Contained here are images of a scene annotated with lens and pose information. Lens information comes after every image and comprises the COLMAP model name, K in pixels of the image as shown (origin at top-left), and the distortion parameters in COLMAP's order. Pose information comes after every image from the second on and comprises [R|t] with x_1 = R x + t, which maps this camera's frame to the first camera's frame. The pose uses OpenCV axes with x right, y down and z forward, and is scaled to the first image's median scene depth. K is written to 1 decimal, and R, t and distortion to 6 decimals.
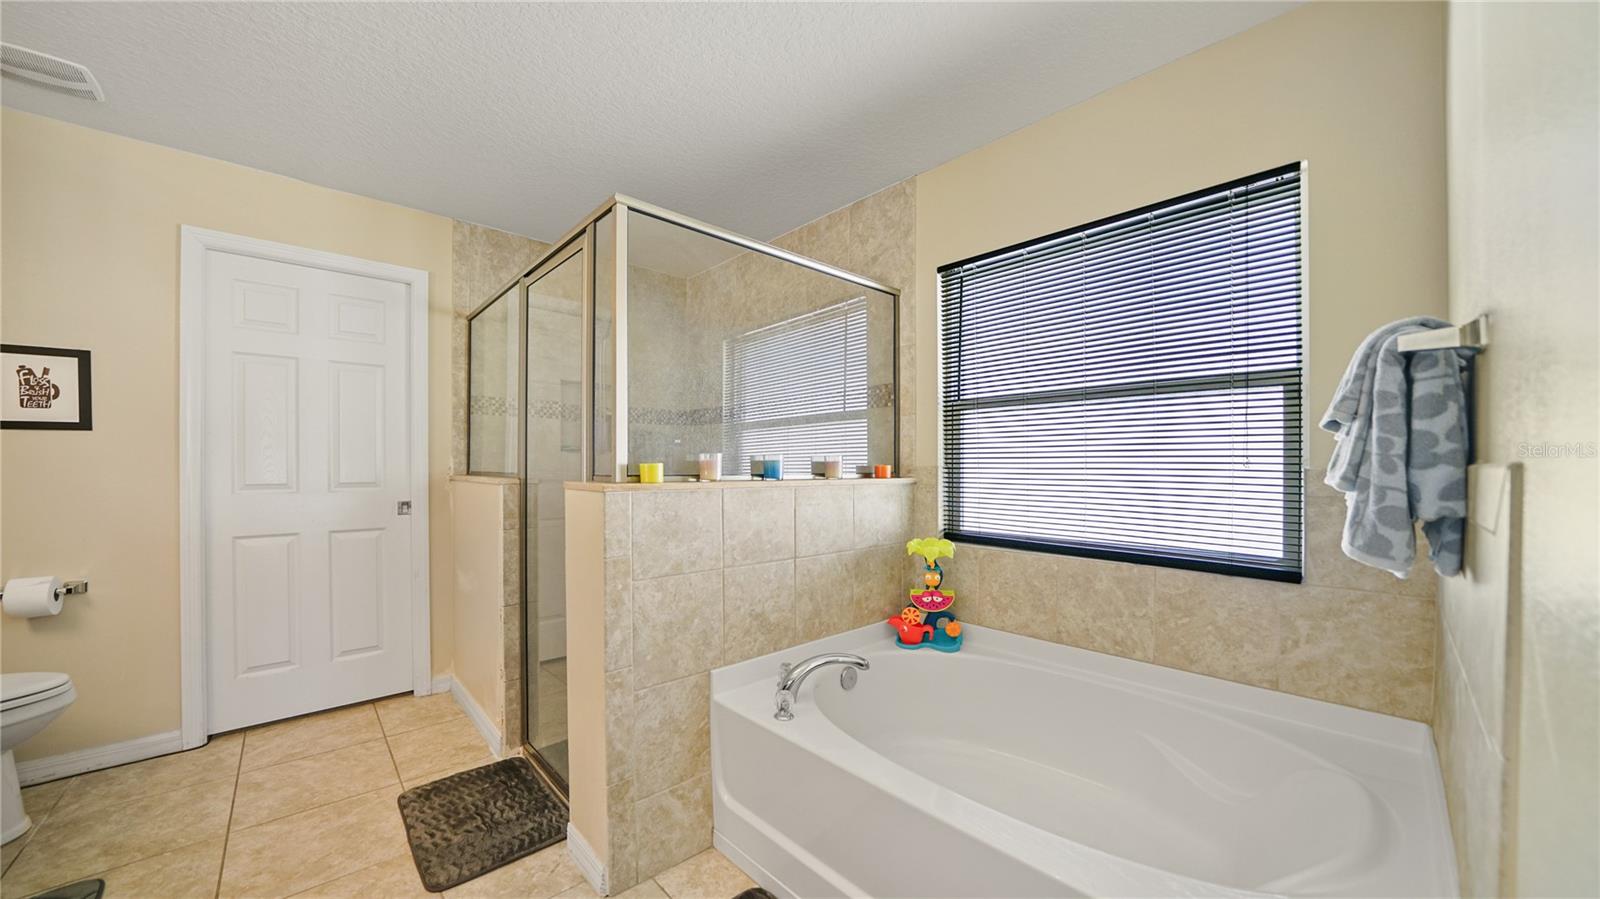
lens RADIAL K [[553.5, 0, 788.2], [0, 553.5, 451.3], [0, 0, 1]] dist [-0.006689, -0.000362]
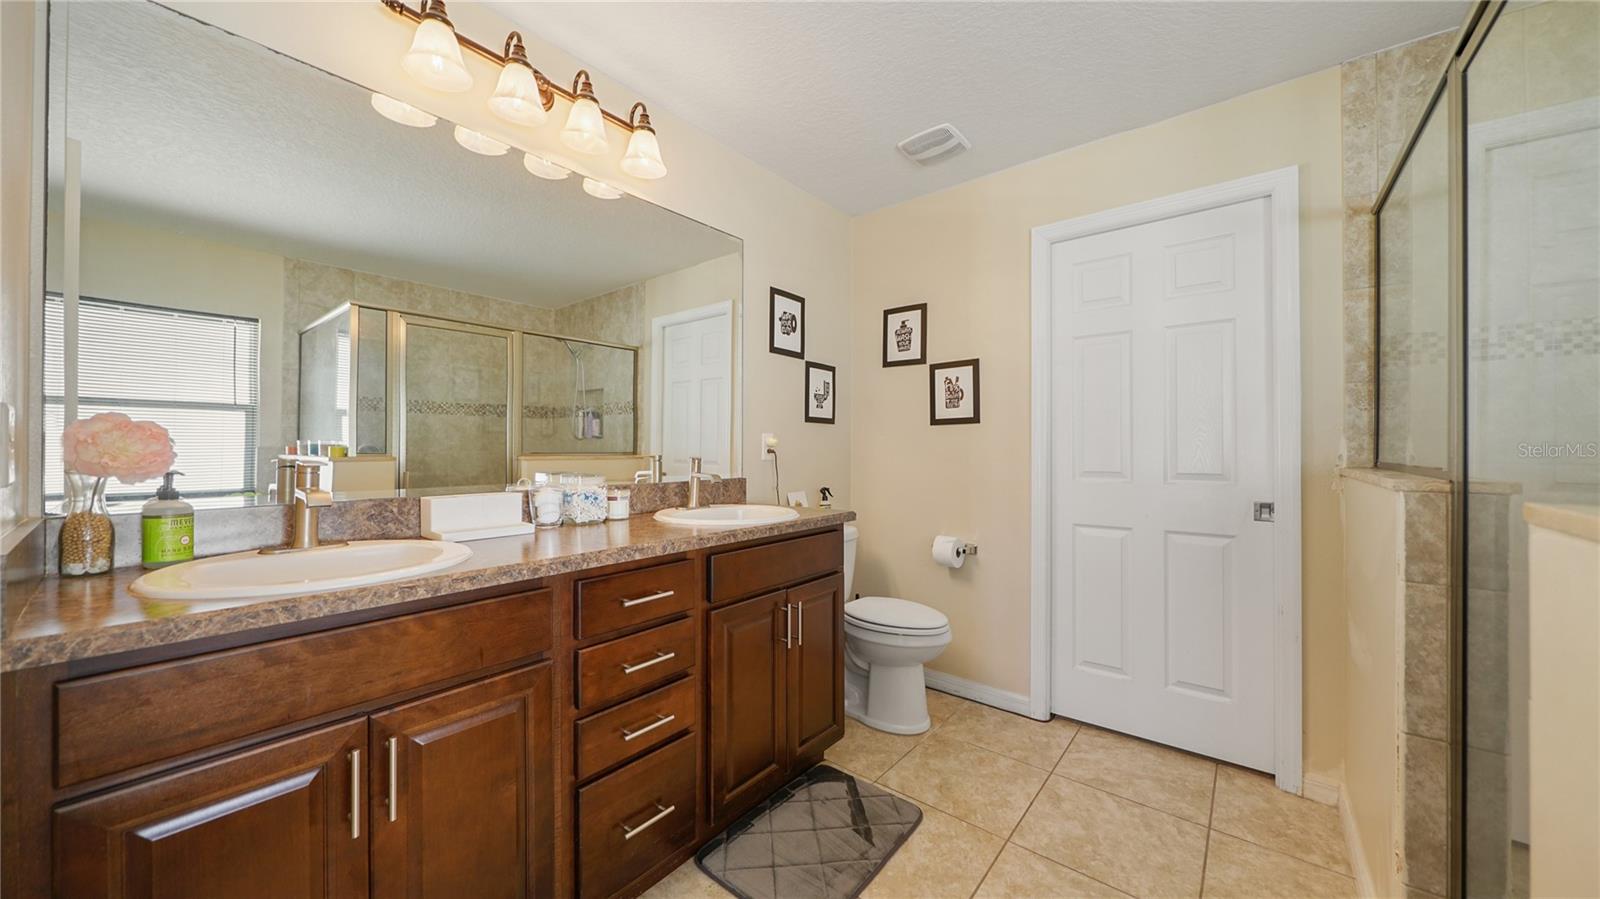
lens RADIAL K [[553.5, 0, 788.2], [0, 553.5, 451.3], [0, 0, 1]] dist [-0.006689, -0.000362]
pose [[0.138936, 0.002721, -0.990298, -0.094007], [0.024319, 0.999685, 0.006159, 0.006408], [0.990003, -0.024939, 0.138826, 0.359302]]
